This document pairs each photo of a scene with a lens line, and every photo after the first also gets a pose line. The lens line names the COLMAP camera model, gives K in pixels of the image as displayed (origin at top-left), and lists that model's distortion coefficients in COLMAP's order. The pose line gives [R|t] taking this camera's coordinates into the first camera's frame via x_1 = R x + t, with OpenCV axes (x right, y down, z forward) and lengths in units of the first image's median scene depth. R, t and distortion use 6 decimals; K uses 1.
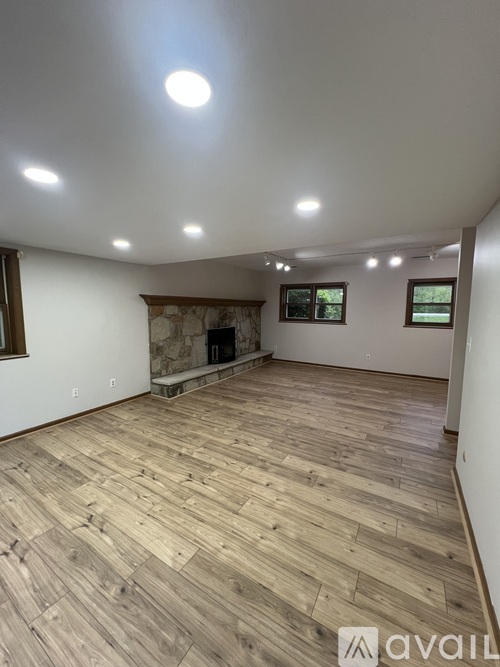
lens RADIAL K [[268.0, 0, 250.0], [0, 268.0, 333.5], [0, 0, 1]] dist [-0.000192, 0.000032]
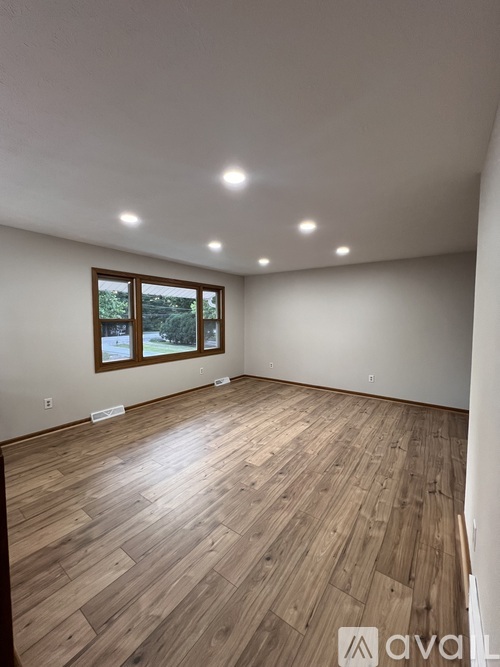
lens RADIAL K [[266.9, 0, 250.0], [0, 266.9, 333.5], [0, 0, 1]] dist [0.001369, 0.000112]
pose [[0.082257, -0.076199, 0.993694, -0.921208], [0.093456, 0.993269, 0.068430, -0.053811], [-0.992220, 0.087238, 0.088824, 0.861546]]
